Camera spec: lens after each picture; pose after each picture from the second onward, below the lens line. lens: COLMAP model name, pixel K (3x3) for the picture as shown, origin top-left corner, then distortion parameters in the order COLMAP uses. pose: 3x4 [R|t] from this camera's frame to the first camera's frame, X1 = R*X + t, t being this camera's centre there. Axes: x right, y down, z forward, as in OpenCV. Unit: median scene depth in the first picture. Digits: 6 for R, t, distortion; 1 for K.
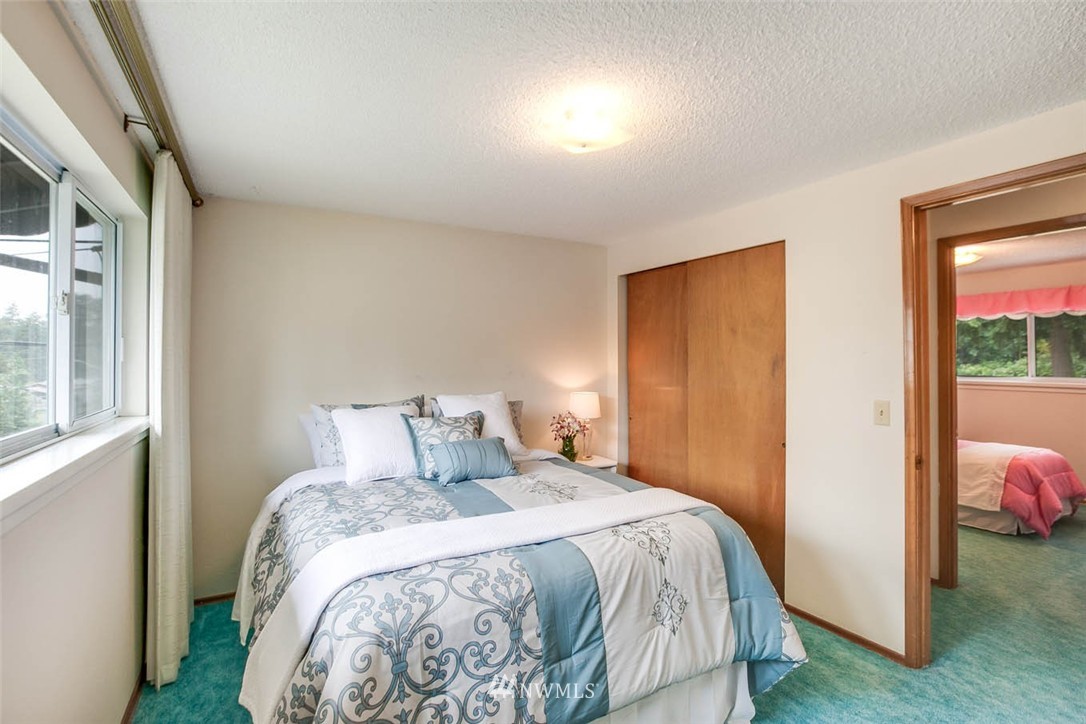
lens RADIAL K [[507.2, 0, 543.6], [0, 507.2, 358.8], [0, 0, 1]] dist [-0.053290, 0.018776]
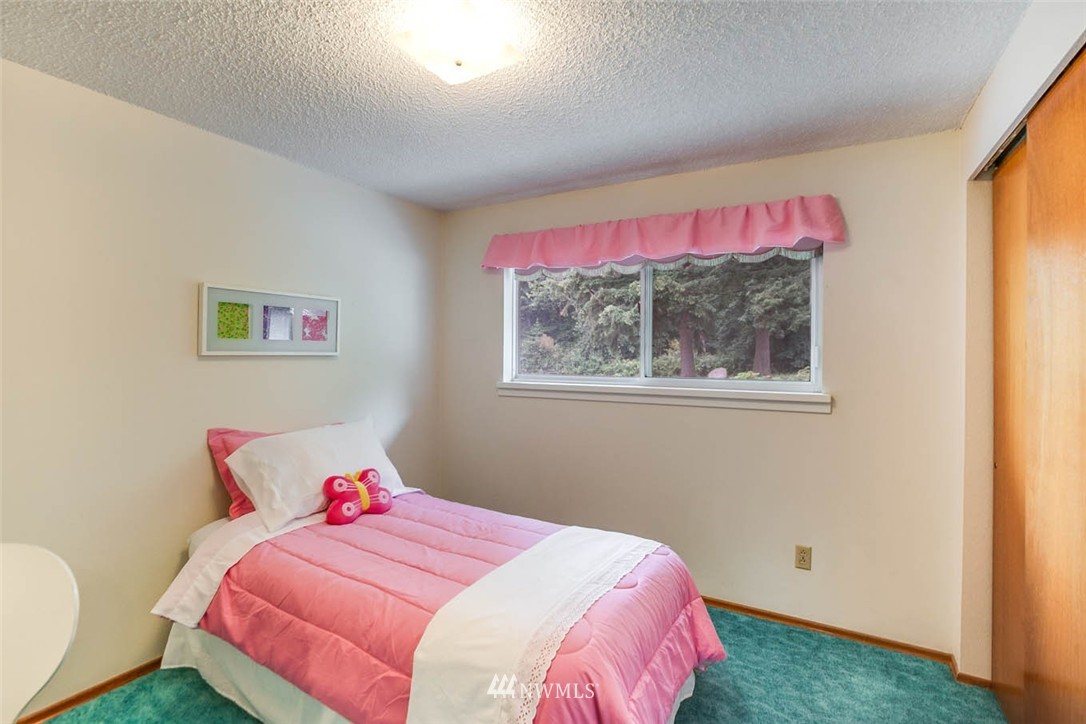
lens RADIAL K [[495.7, 0, 542.5], [0, 495.7, 355.9], [0, 0, 1]] dist [-0.021849, 0.000289]
pose [[0.862632, 0.010161, 0.505730, 0.872754], [-0.013922, 0.999896, 0.003658, 0.017014], [-0.505640, -0.010197, 0.862684, 0.818753]]
